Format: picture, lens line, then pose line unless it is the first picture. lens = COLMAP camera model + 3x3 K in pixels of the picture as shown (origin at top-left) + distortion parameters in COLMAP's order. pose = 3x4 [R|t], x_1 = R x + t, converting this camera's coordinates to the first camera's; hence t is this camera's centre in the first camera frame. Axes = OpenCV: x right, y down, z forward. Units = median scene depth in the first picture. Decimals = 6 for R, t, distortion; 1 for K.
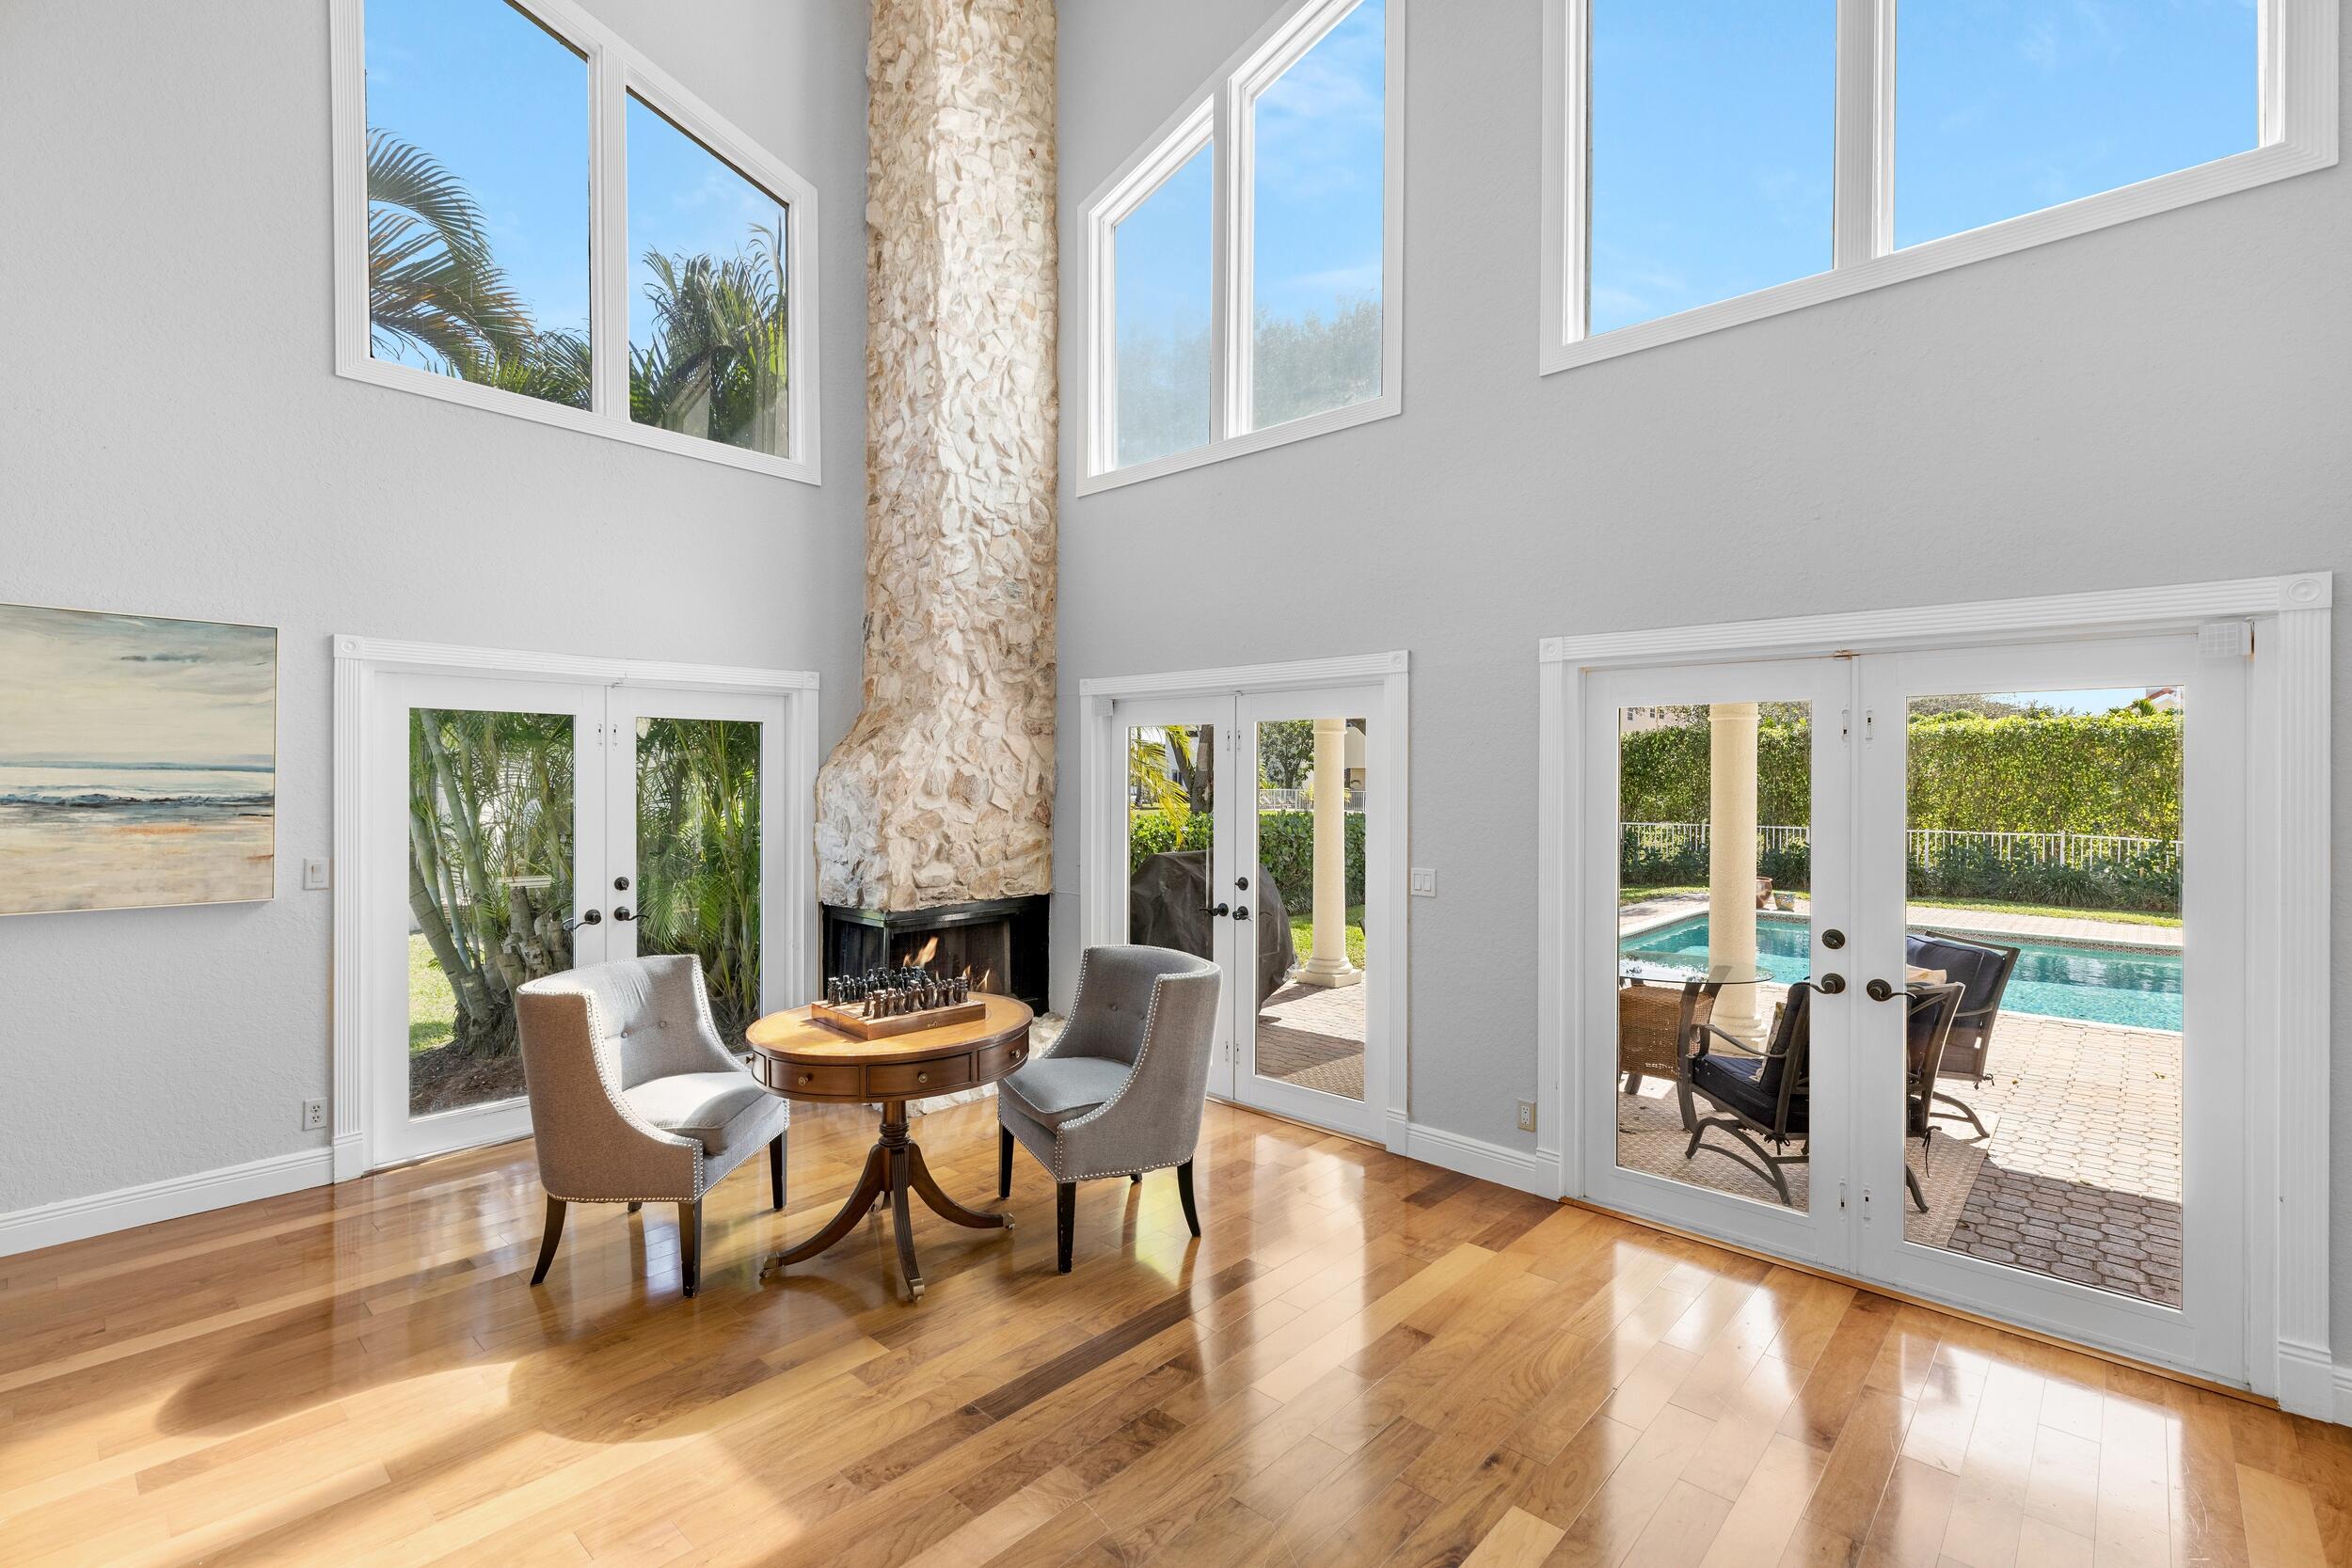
lens RADIAL K [[1052.4, 0, 1177.8], [0, 1052.4, 776.2], [0, 0, 1]] dist [0.002770, 0.000415]
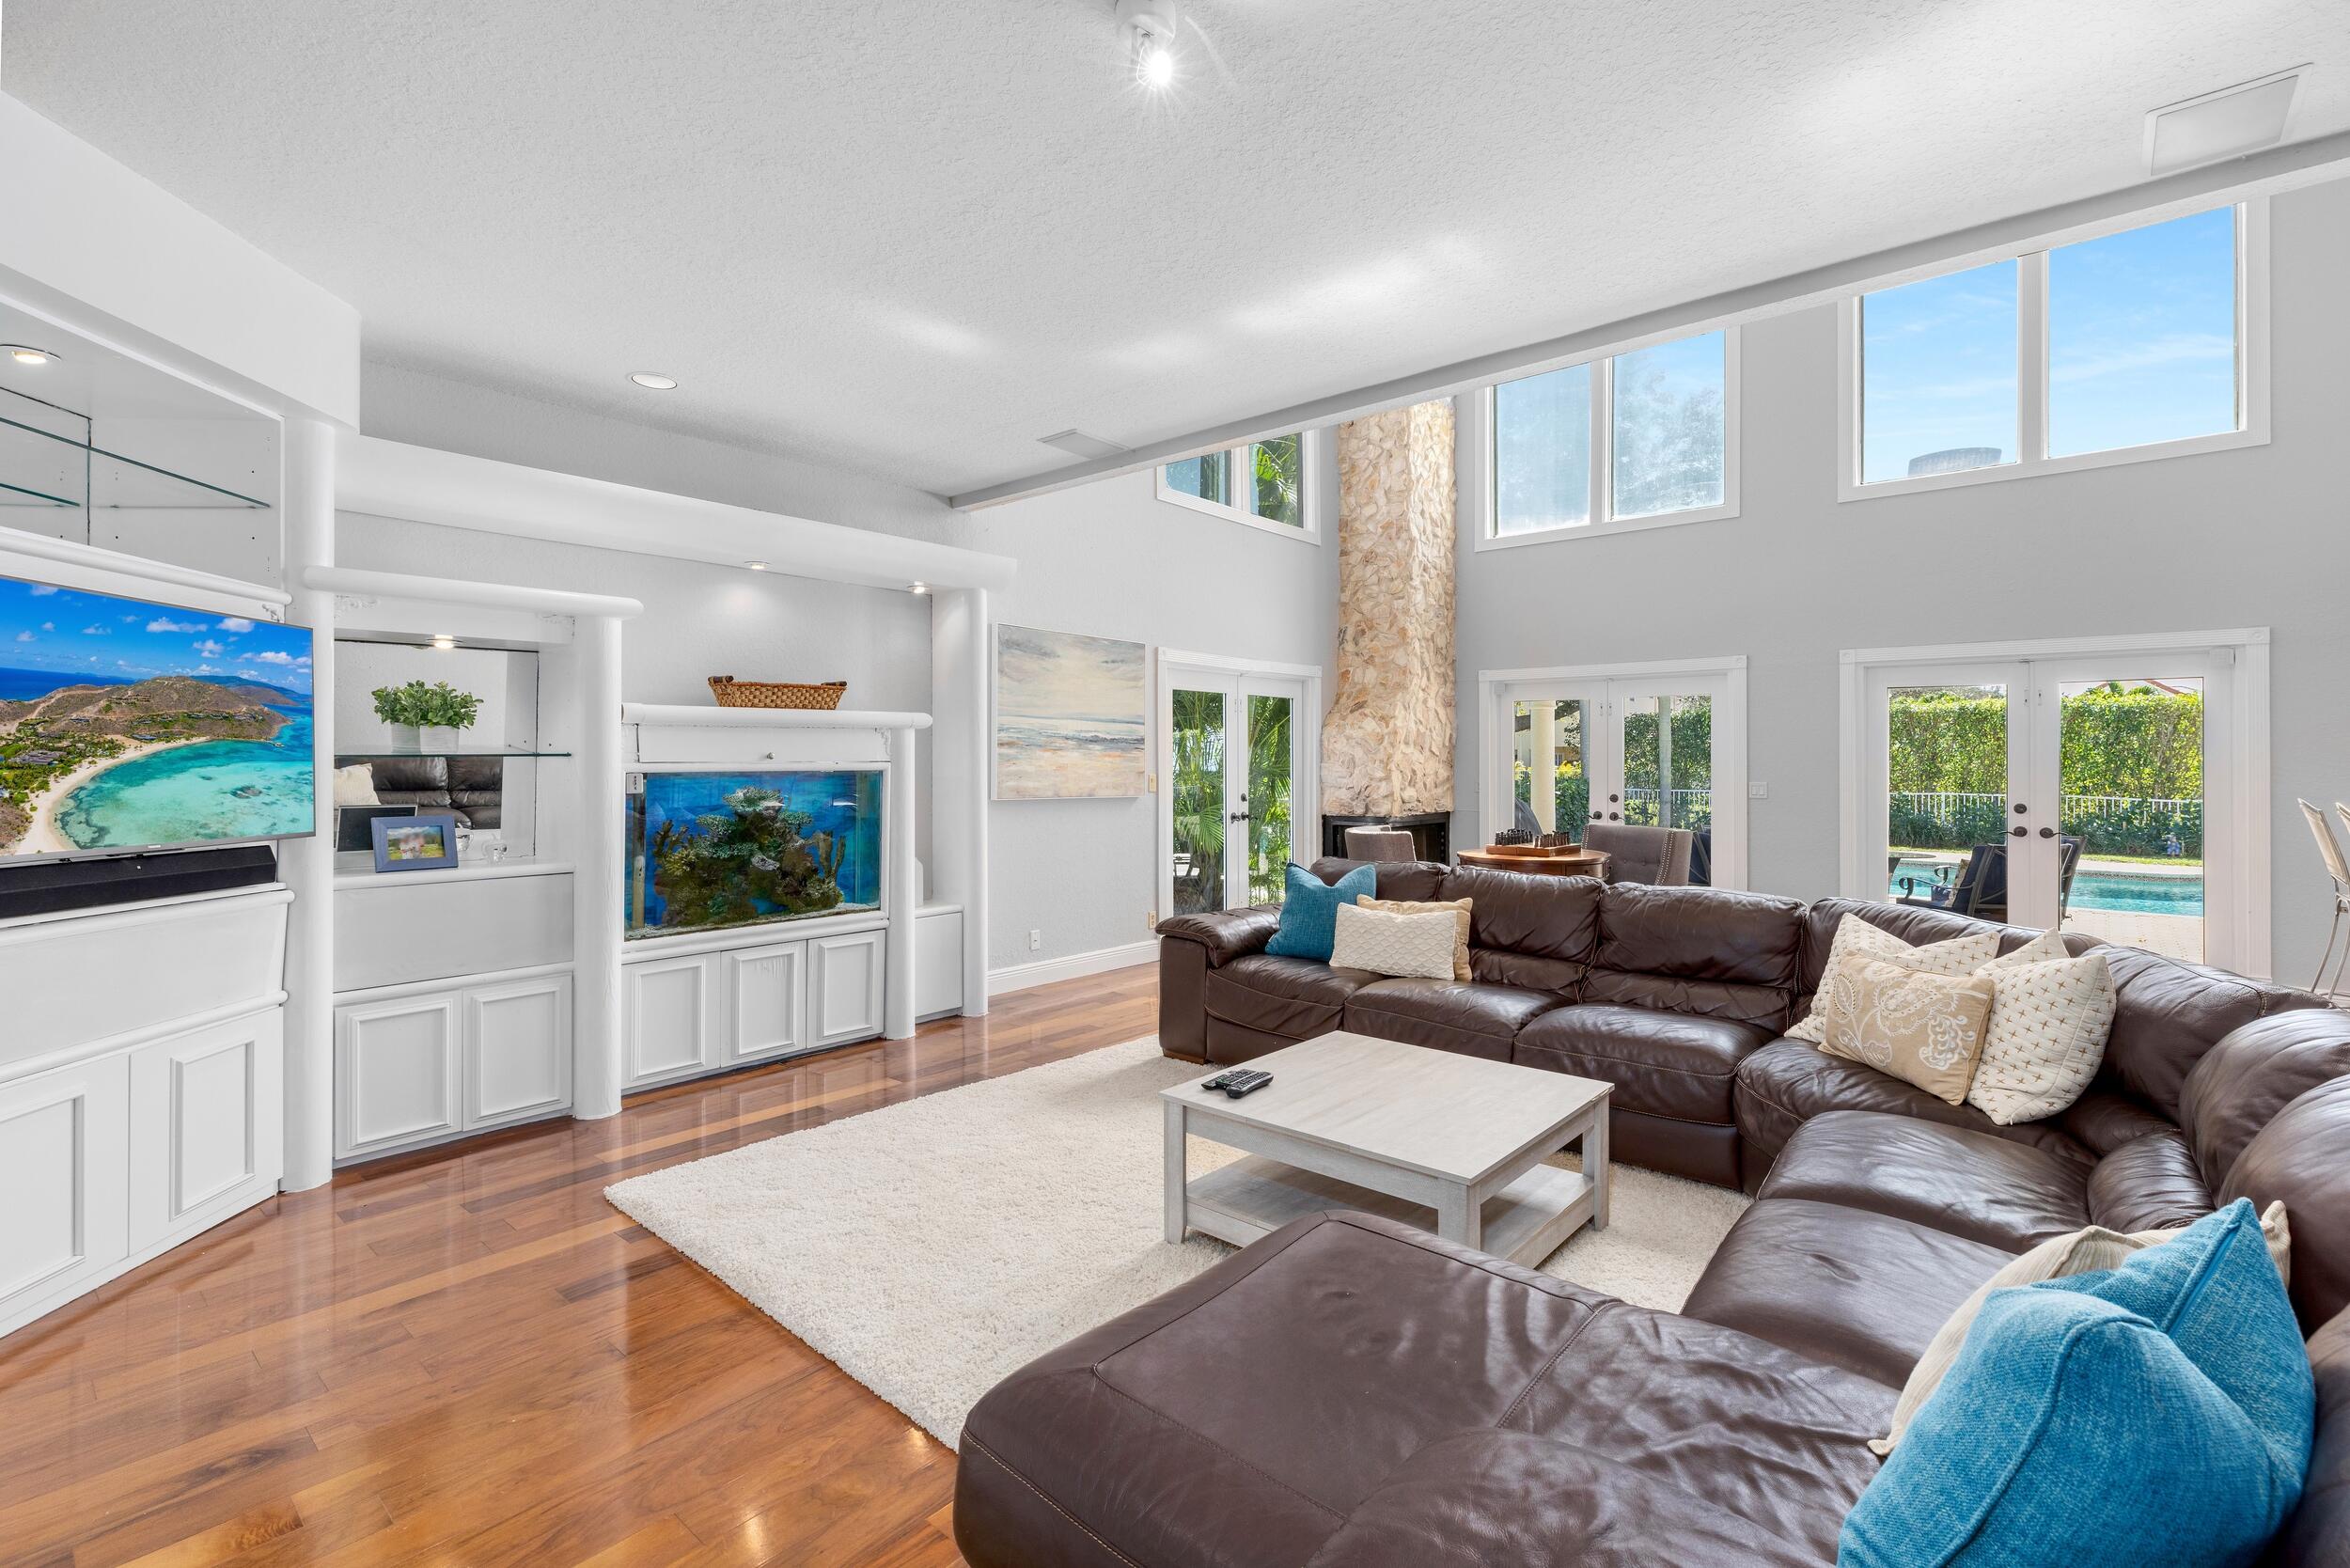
lens RADIAL K [[1073.2, 0, 1162.0], [0, 1073.2, 752.0], [0, 0, 1]] dist [0.002972, 0.000275]
pose [[0.999681, -0.001917, 0.025183, -0.623630], [0.002079, 0.999977, -0.006413, 0.037854], [-0.025171, 0.006463, 0.999662, -0.580173]]
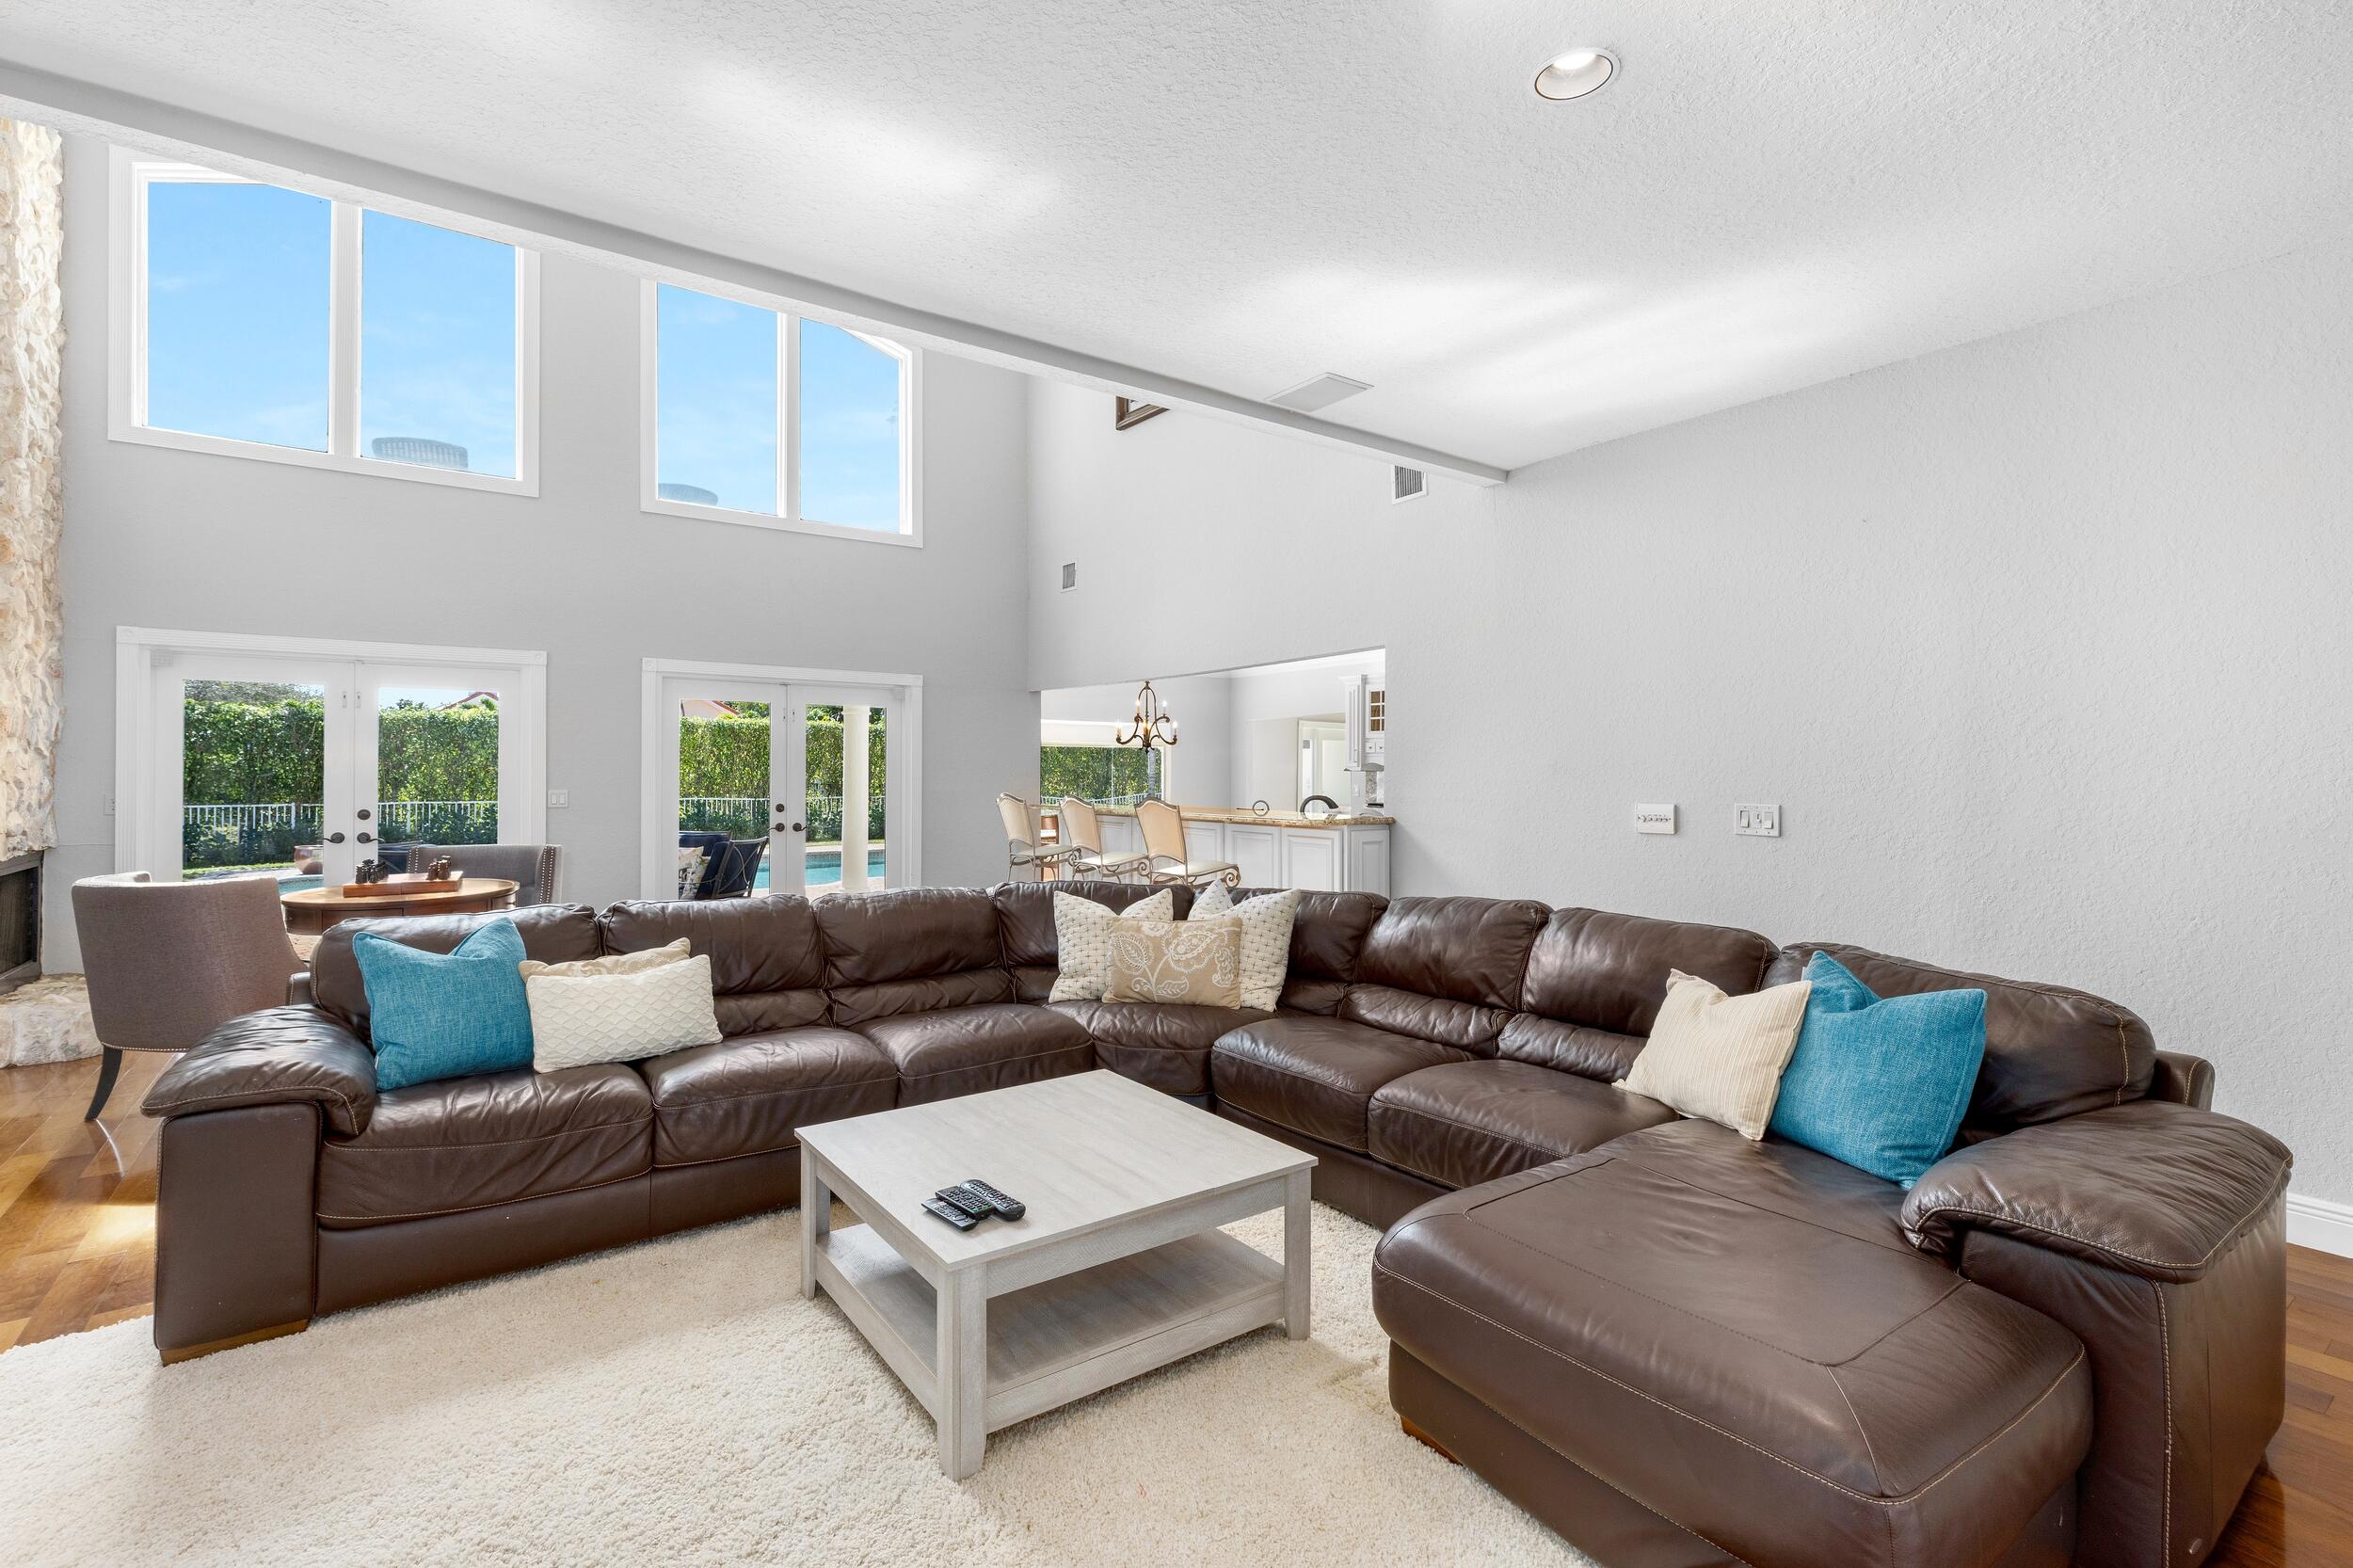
lens RADIAL K [[1082.9, 0, 1171.8], [0, 1082.9, 764.9], [0, 0, 1]] dist [0.009029, 0.000175]
pose [[0.200032, 0.003535, 0.979783, -0.944861], [-0.002031, 0.999993, -0.003193, 0.042257], [-0.979787, -0.001351, 0.200037, -0.187936]]
